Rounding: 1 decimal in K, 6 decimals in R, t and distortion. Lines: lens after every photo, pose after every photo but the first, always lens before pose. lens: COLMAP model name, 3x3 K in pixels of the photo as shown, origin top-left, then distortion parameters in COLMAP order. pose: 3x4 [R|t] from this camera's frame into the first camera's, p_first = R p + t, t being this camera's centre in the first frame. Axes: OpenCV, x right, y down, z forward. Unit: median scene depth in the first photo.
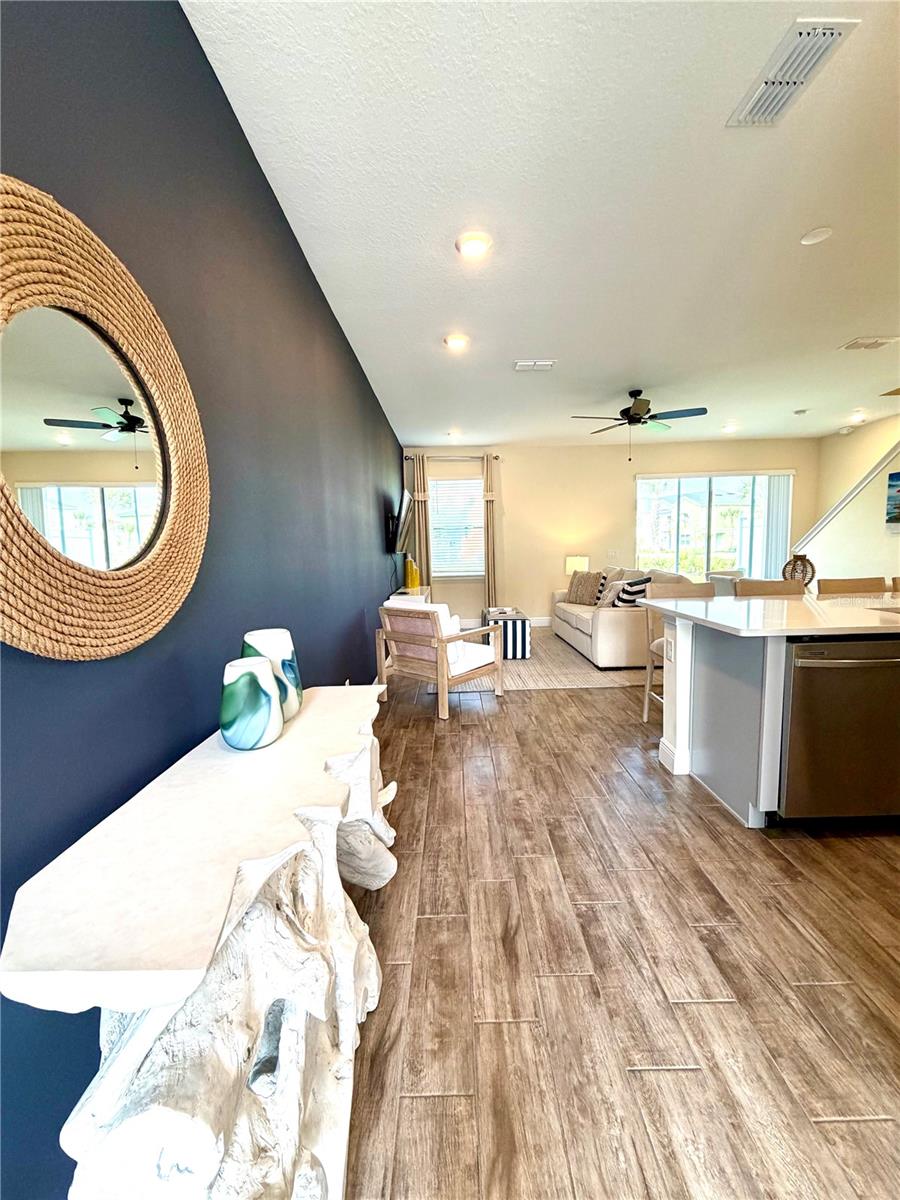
lens RADIAL K [[480.0, 0, 453.7], [0, 480.0, 600.4], [0, 0, 1]] dist [-0.002832, -0.000046]
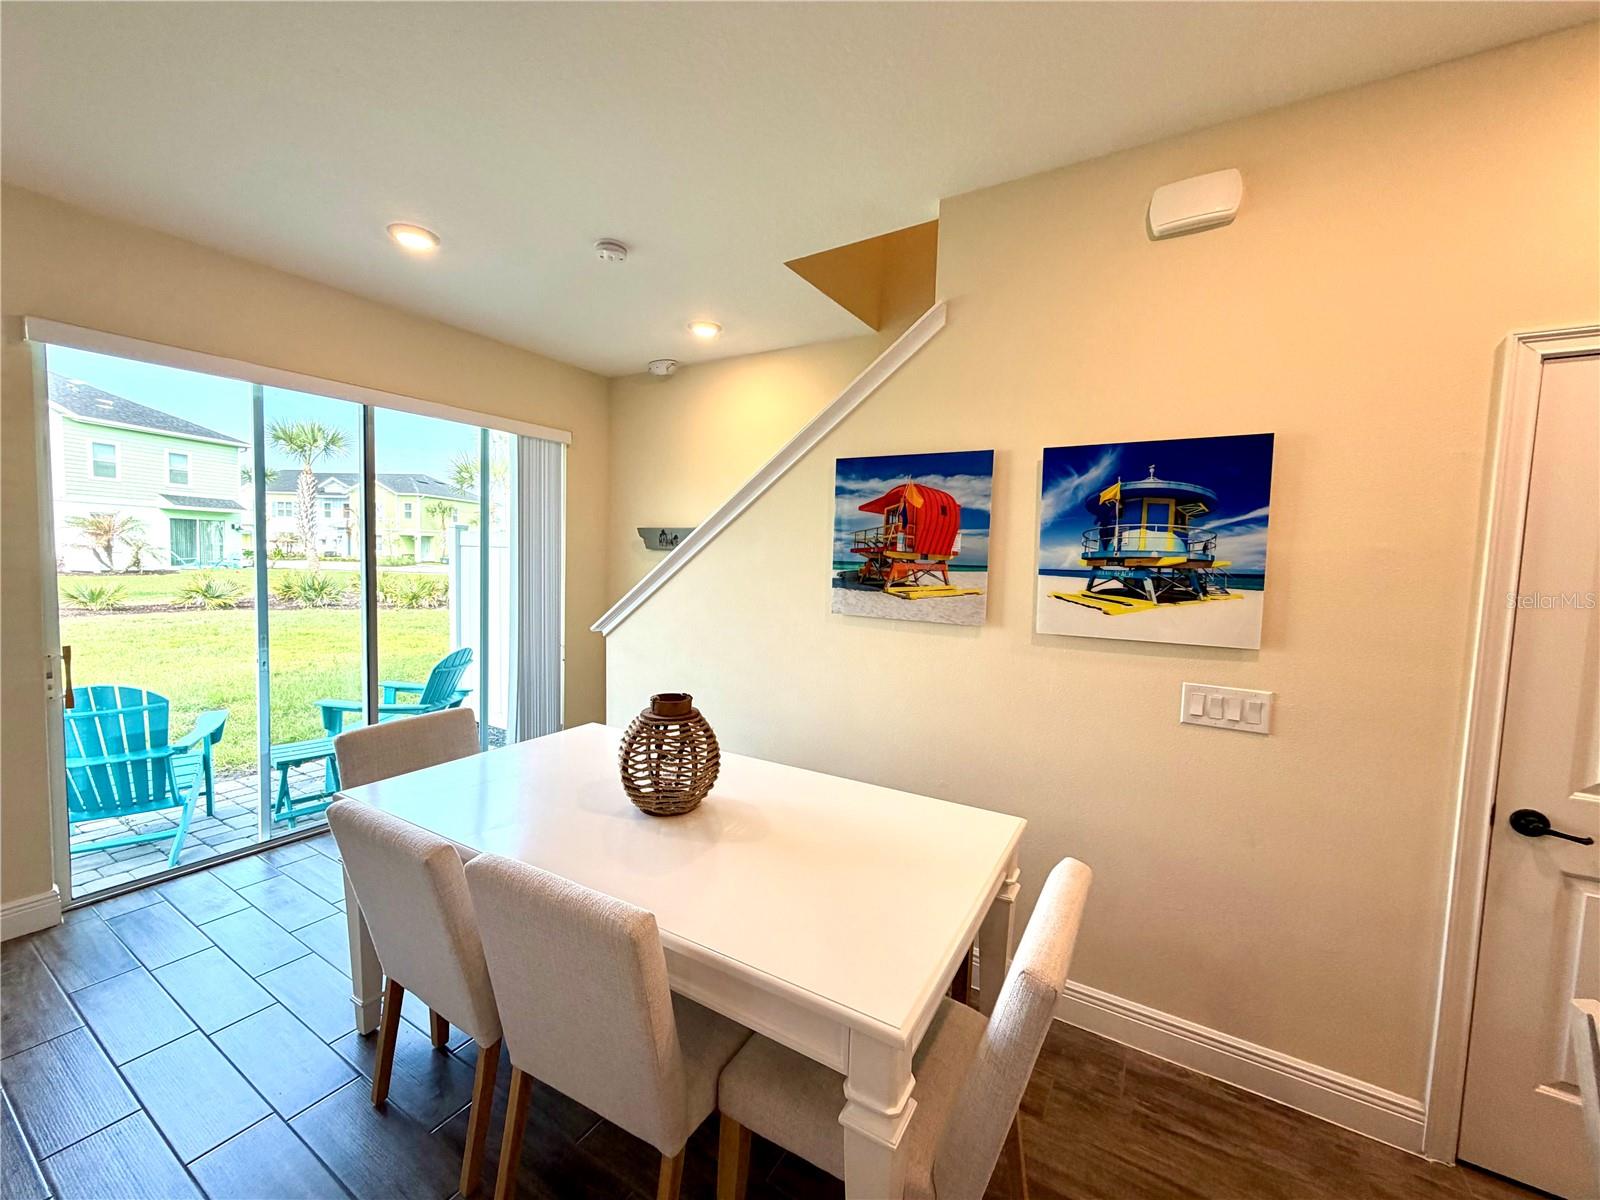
lens RADIAL K [[640.0, 0, 791.1], [0, 640.0, 596.7], [0, 0, 1]] dist [-0.002832, -0.000046]
pose [[0.523590, -0.010566, 0.851905, 0.459857], [0.046869, 0.998766, -0.016419, -0.149447], [-0.850680, 0.048525, 0.523439, 0.773249]]
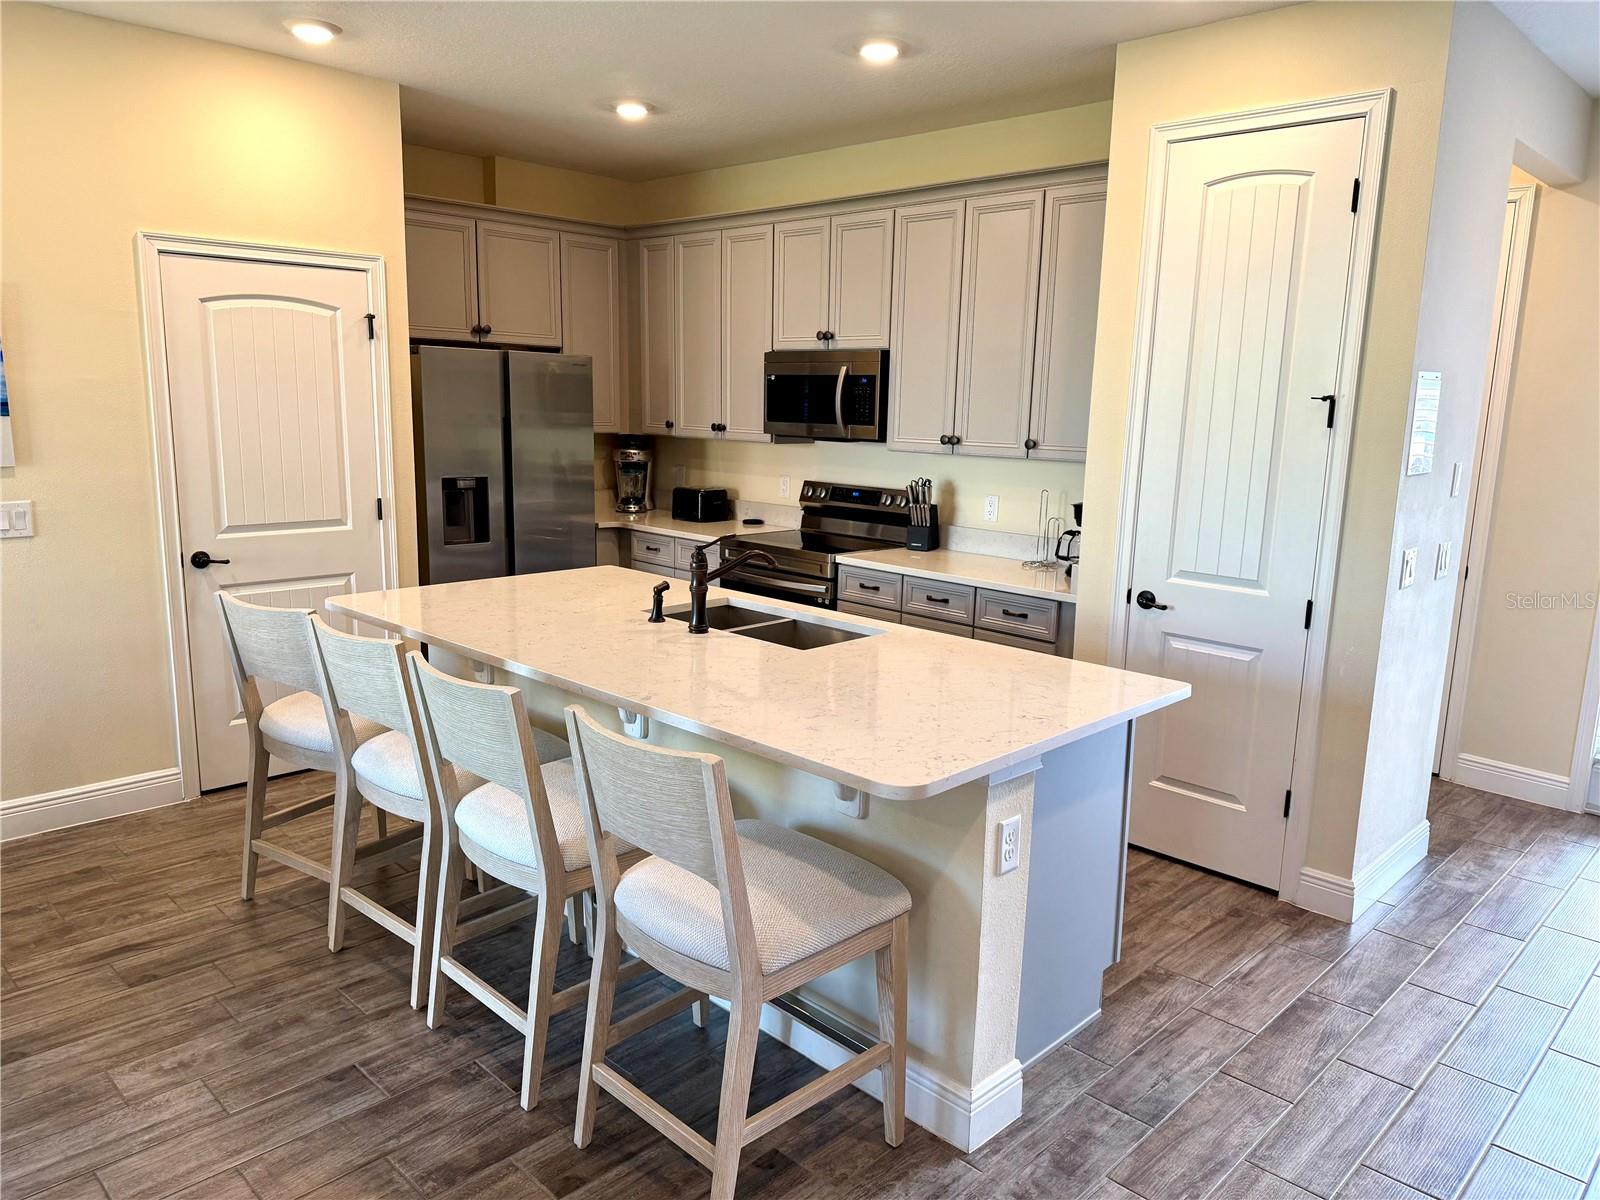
lens RADIAL K [[1121.1, 0, 789.7], [0, 1121.1, 616.6], [0, 0, 1]] dist [0.012641, -0.014498]
pose [[-0.709341, -0.129189, 0.692925, -0.012525], [0.069813, 0.965350, 0.251447, -0.169571], [-0.701400, 0.226737, -0.675743, 0.910450]]
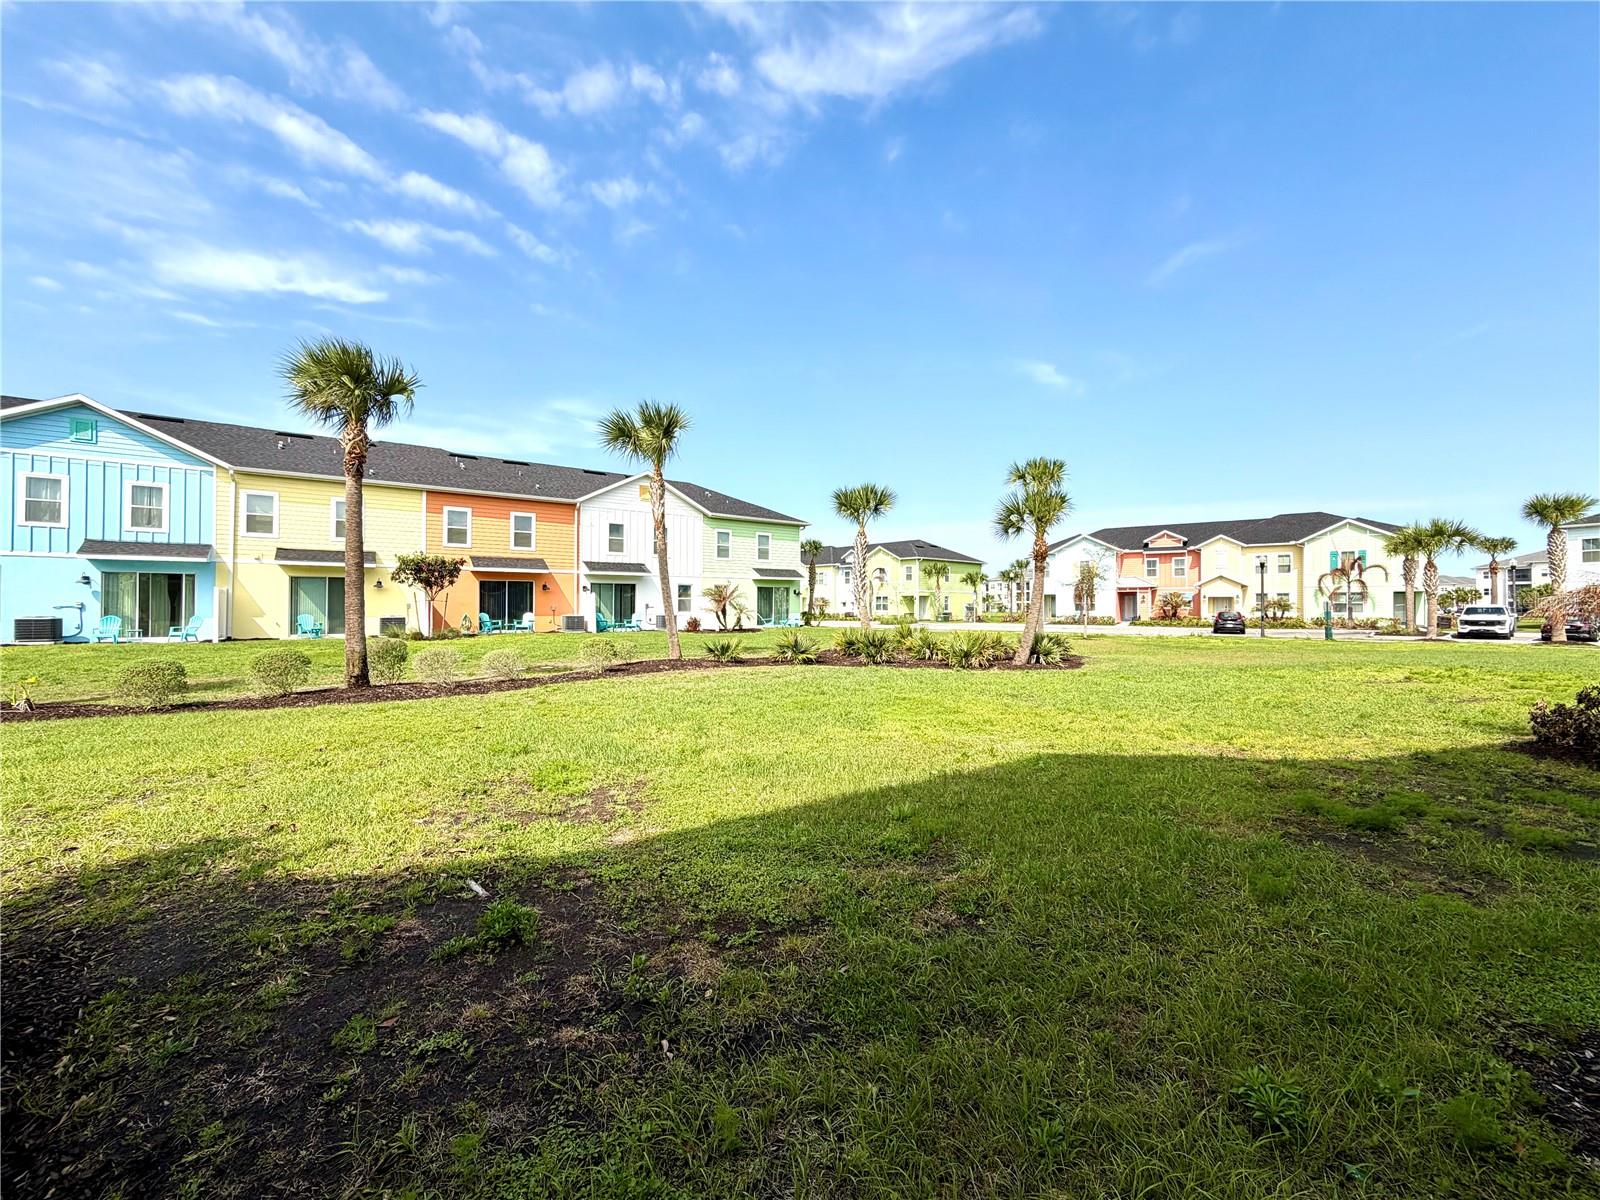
lens RADIAL K [[640.0, 0, 786.0], [0, 640.0, 604.0], [0, 0, 1]] dist [-0.002832, -0.000046]
pose [[0.951818, 0.029264, 0.305265, 0.561005], [0.005995, 0.993471, -0.113929, -0.206469], [-0.306606, 0.110270, 0.945428, 1.740695]]
